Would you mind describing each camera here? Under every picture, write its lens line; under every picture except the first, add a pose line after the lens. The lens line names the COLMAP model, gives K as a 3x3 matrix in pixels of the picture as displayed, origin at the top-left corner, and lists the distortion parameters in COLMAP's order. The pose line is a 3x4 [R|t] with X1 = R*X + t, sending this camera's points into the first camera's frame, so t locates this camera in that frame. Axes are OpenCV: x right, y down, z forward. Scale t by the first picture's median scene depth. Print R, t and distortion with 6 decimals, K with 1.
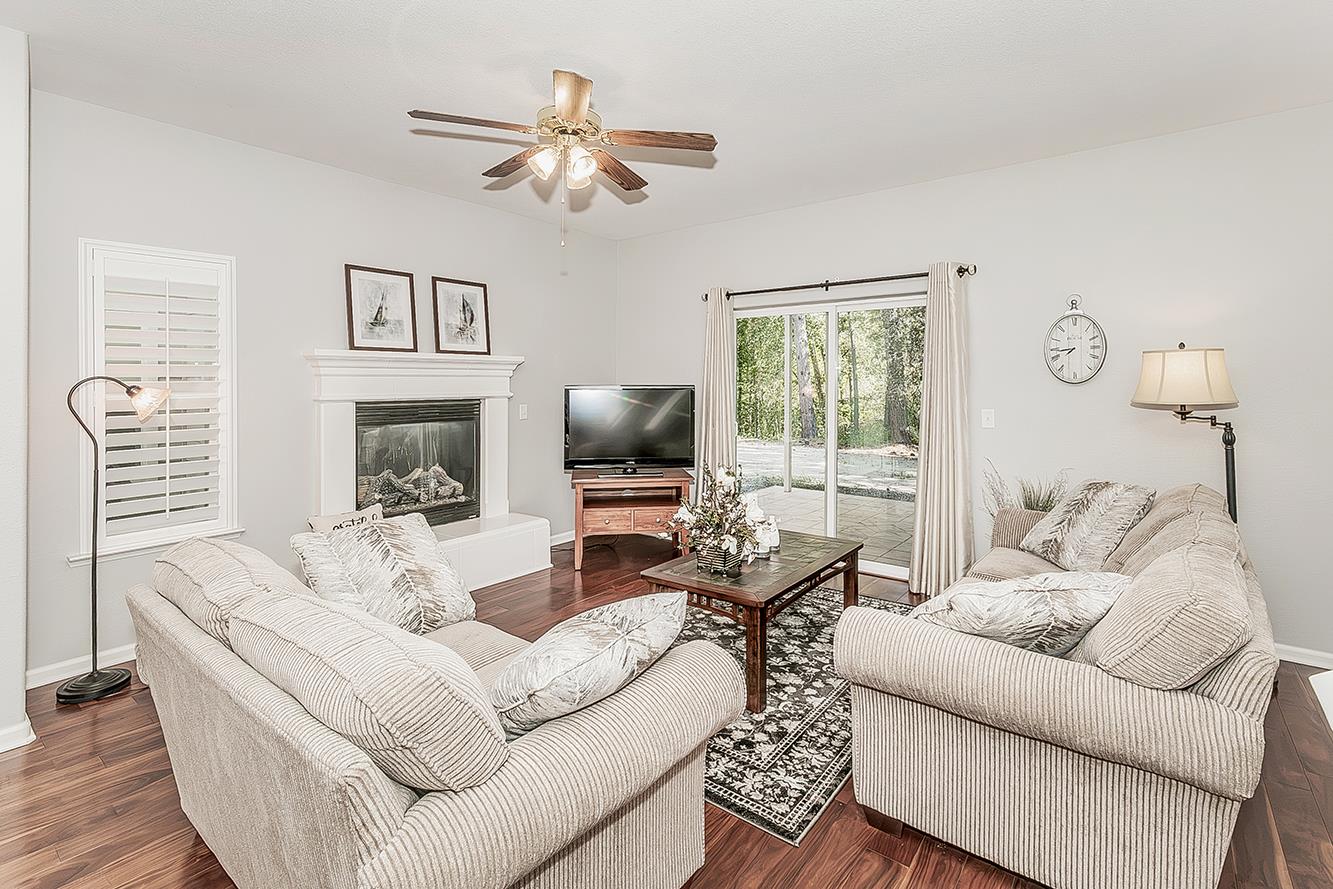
lens RADIAL K [[627.3, 0, 583.8], [0, 627.3, 442.1], [0, 0, 1]] dist [0.001260, 0.000364]
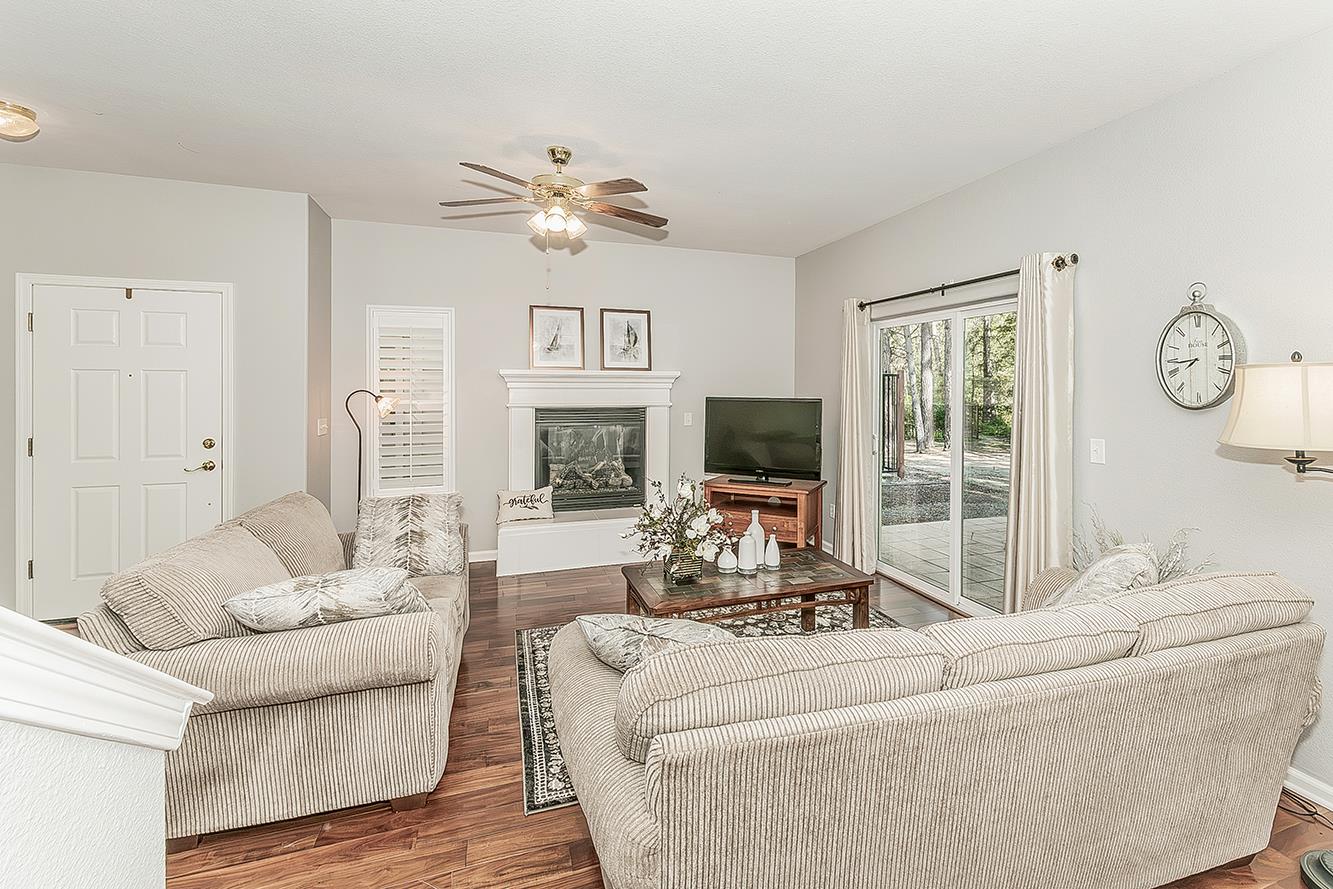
lens RADIAL K [[565.3, 0, 652.2], [0, 565.3, 439.0], [0, 0, 1]] dist [0.001421, 0.000246]
pose [[0.849168, 0.052948, -0.525462, 0.473524], [-0.052921, 0.998485, 0.015088, -0.029264], [0.525465, 0.014996, 0.850683, 0.109334]]
